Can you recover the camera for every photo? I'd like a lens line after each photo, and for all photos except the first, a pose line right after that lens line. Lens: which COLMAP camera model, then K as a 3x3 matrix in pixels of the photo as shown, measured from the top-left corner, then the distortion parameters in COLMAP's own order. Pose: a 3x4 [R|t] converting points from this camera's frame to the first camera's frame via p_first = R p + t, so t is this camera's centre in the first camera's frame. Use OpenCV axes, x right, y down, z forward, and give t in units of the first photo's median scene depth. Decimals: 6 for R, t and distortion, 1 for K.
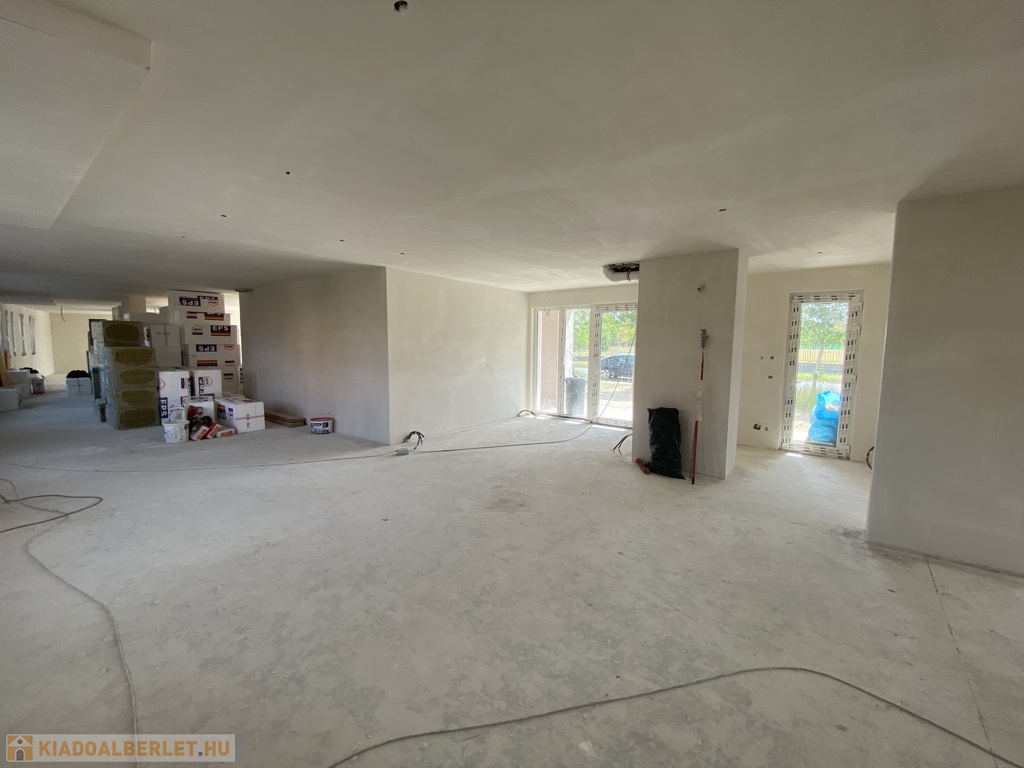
lens RADIAL K [[416.5, 0, 513.5], [0, 416.5, 375.1], [0, 0, 1]] dist [0.003139, -0.003763]
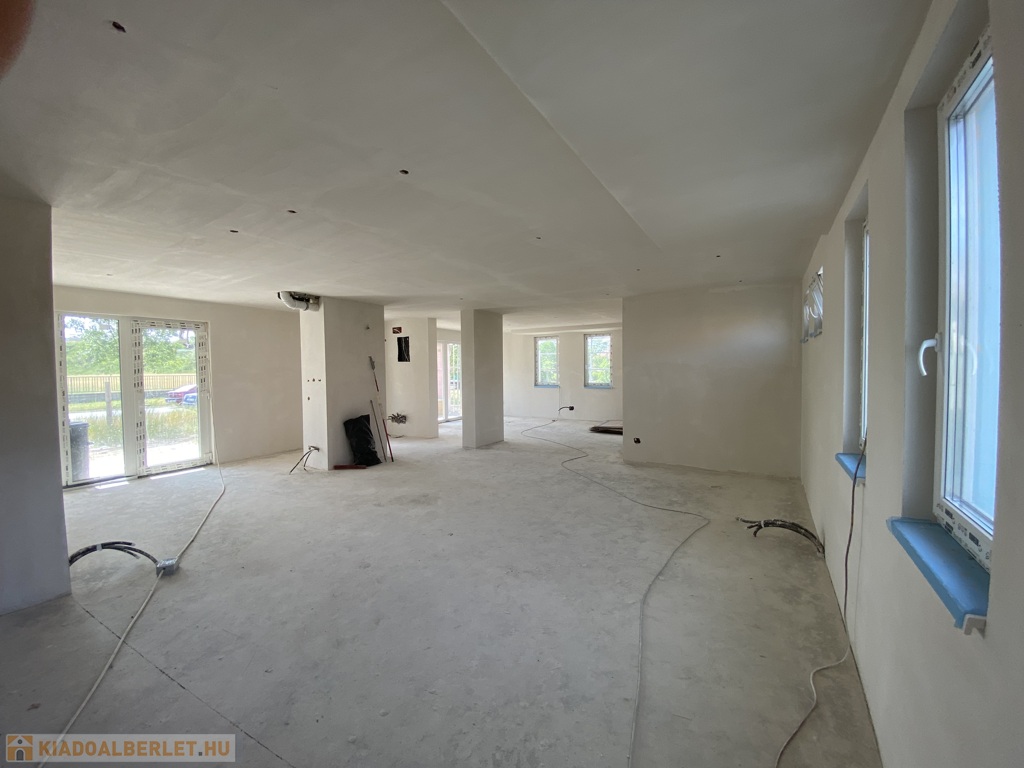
lens RADIAL K [[416.5, 0, 515.1], [0, 416.5, 385.4], [0, 0, 1]] dist [0.003139, -0.003763]
pose [[-0.124736, -0.038148, 0.991456, -1.662294], [0.109984, 0.992571, 0.052028, -0.056479], [-0.986075, 0.115534, -0.119613, 1.171381]]
